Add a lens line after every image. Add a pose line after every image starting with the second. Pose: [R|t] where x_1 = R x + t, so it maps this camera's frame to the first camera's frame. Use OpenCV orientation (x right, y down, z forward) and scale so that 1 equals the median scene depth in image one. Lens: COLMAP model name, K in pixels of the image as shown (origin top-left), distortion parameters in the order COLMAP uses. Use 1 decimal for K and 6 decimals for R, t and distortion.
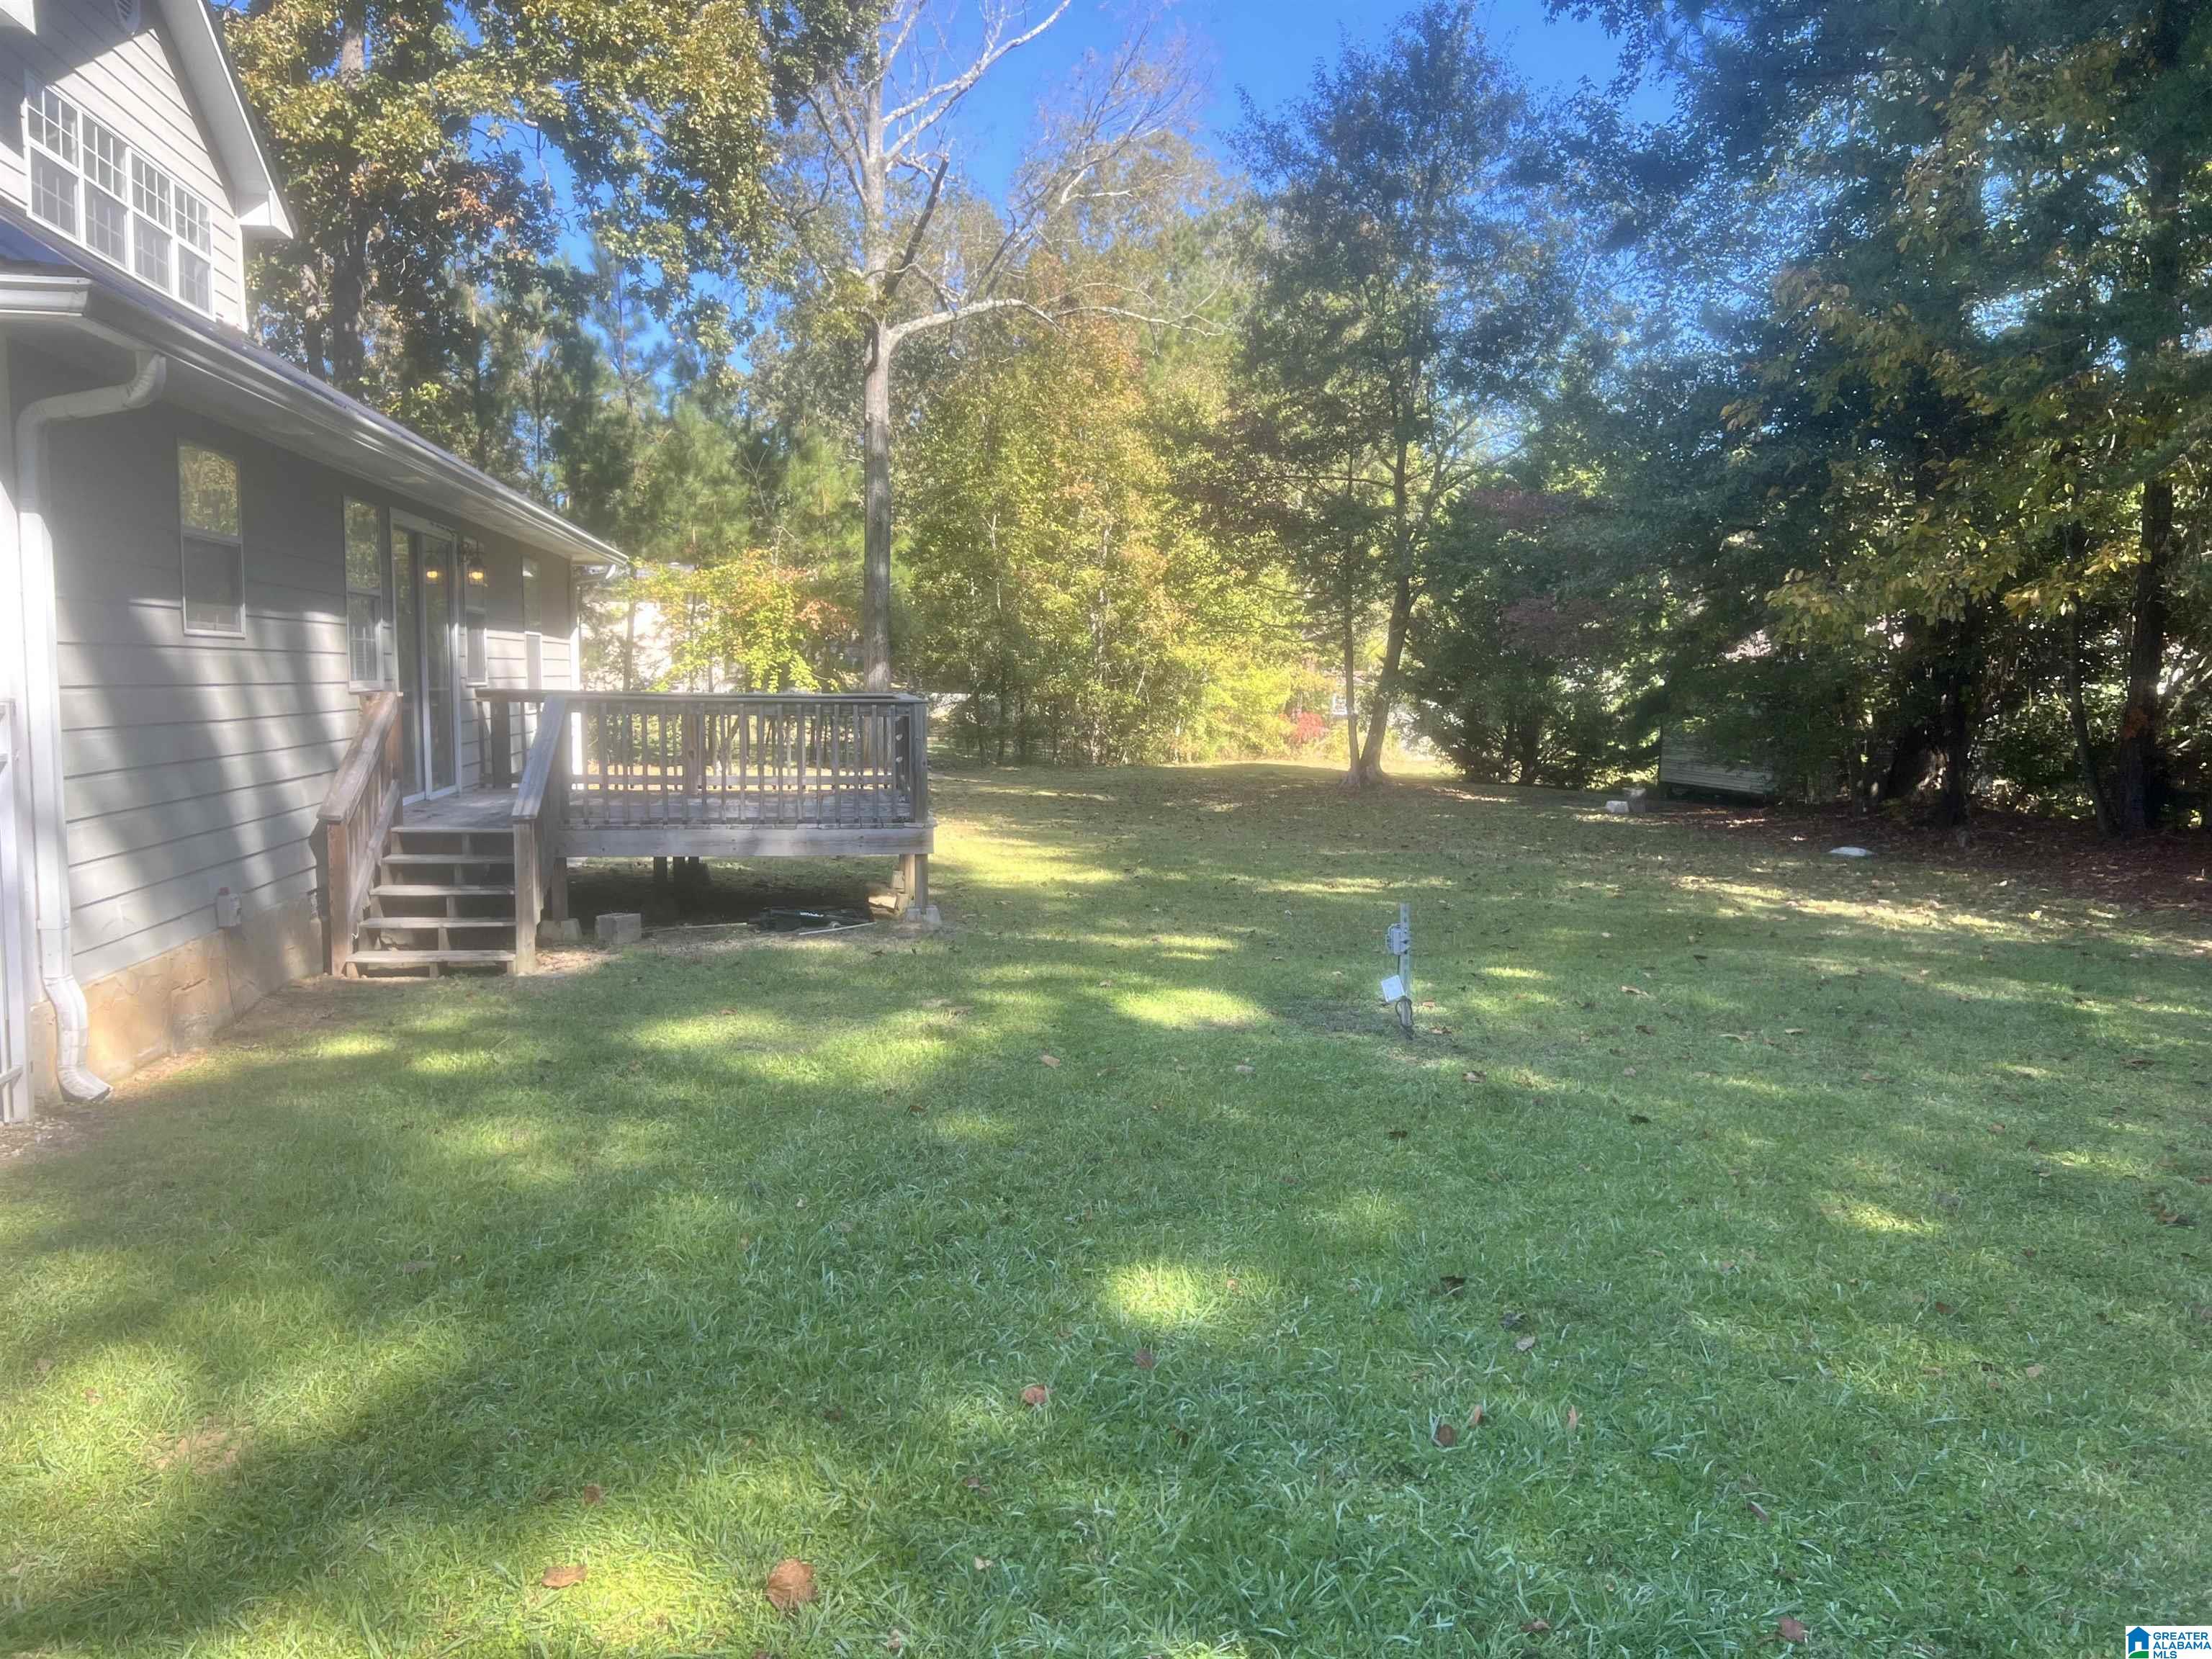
lens RADIAL K [[1667.7, 0, 1101.9], [0, 1667.7, 831.6], [0, 0, 1]] dist [0.042879, -0.045117]
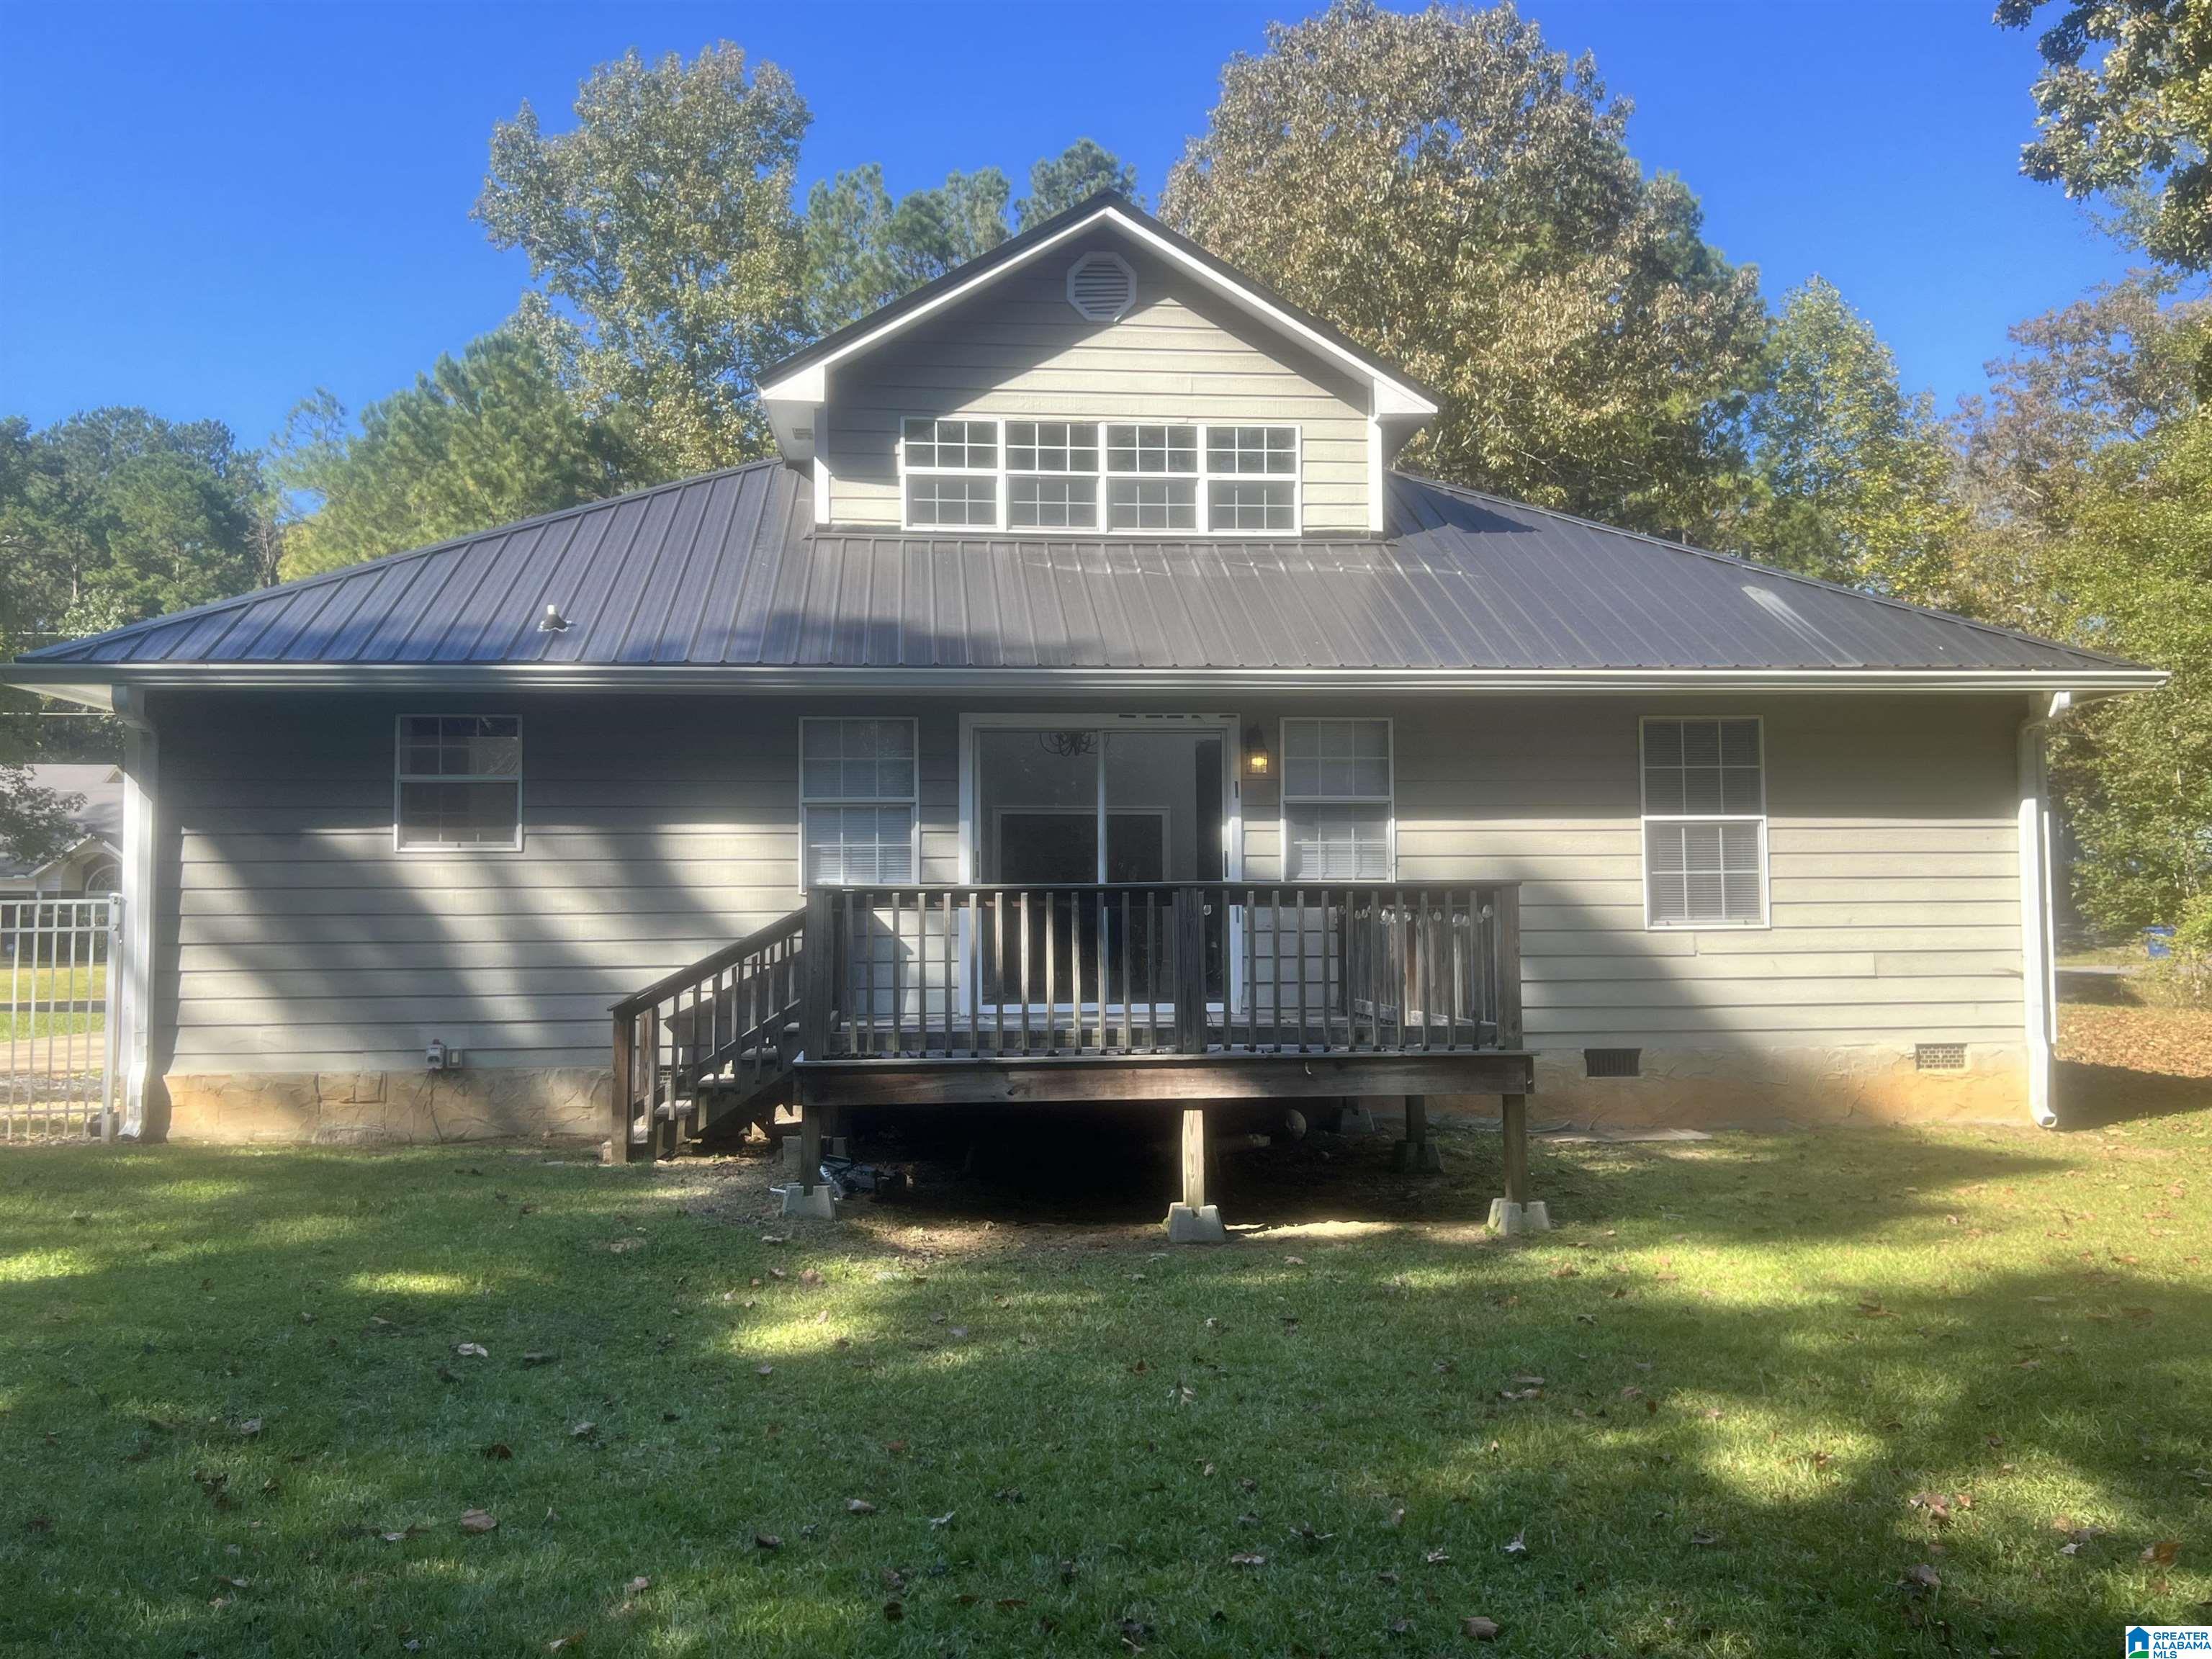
lens RADIAL K [[1804.5, 0, 1098.1], [0, 1804.5, 842.2], [0, 0, 1]] dist [0.124207, -0.006359]
pose [[-0.061861, -0.059210, -0.996327, 0.666363], [-0.086941, 0.994764, -0.053719, -0.066023], [0.994291, 0.083299, -0.066685, 1.190881]]
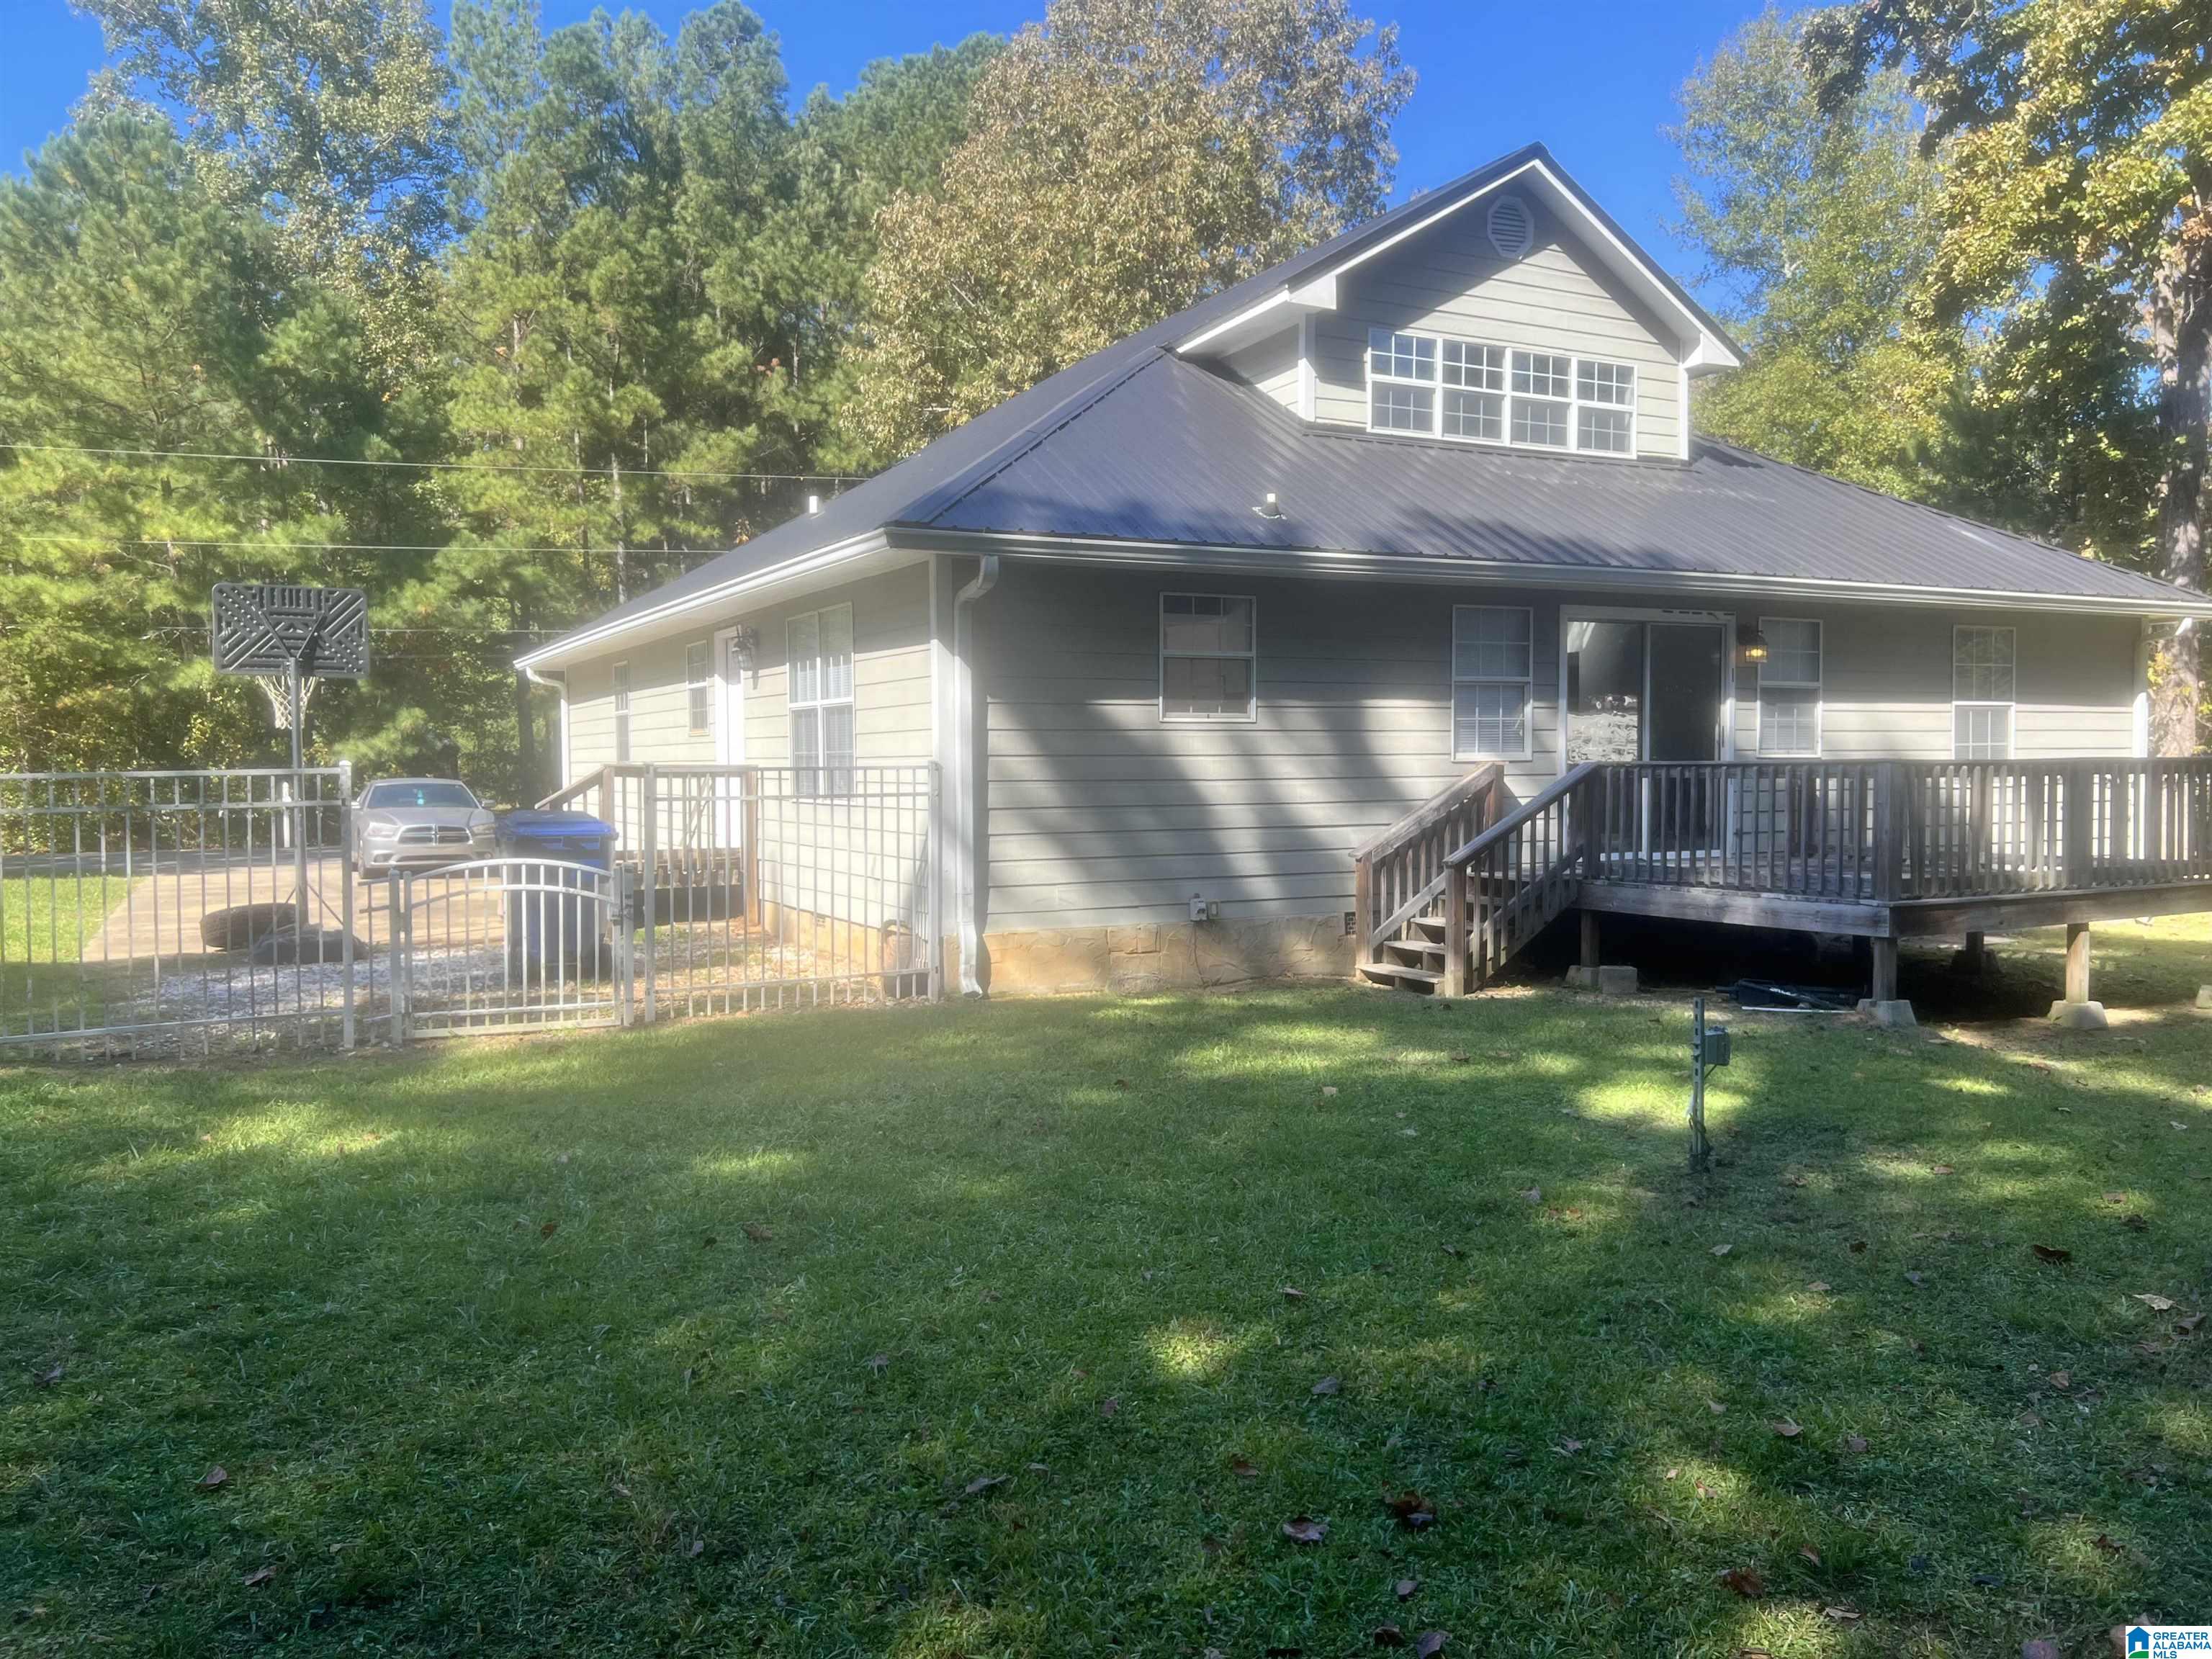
lens RADIAL K [[1667.7, 0, 1104.3], [0, 1667.7, 851.0], [0, 0, 1]] dist [0.042879, -0.045117]
pose [[0.325027, 0.032252, -0.945155, 0.598107], [-0.075589, 0.997107, 0.008031, -0.007193], [0.942679, 0.068833, 0.326524, 0.337119]]
